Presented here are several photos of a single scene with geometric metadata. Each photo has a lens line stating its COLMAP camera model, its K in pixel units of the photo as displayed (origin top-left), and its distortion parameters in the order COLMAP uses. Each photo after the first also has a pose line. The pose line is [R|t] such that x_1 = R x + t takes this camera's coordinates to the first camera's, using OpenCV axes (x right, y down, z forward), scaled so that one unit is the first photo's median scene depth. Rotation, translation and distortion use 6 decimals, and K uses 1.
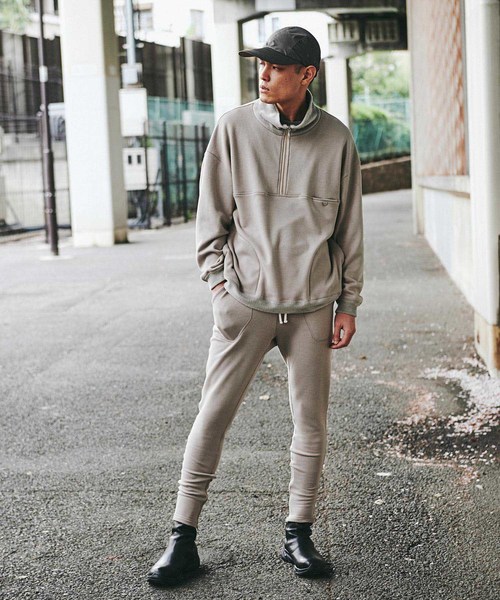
lens RADIAL K [[1338.5, 0, 249.9], [0, 1338.5, 299.4], [0, 0, 1]] dist [-0.045415, 0.000000]
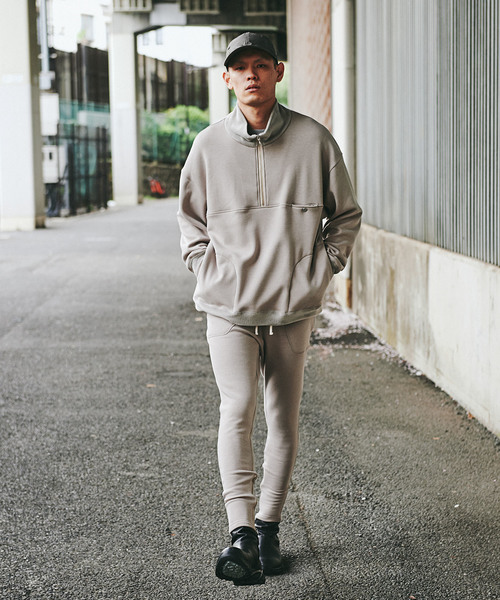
lens RADIAL K [[1338.5, 0, 250.1], [0, 1338.5, 299.6], [0, 0, 1]] dist [-0.045415, 0.000000]
pose [[0.994992, 0.020934, 0.097738, -0.017358], [-0.021119, 0.999777, 0.000857, 0.010107], [-0.097698, -0.002917, 0.995212, -0.116360]]
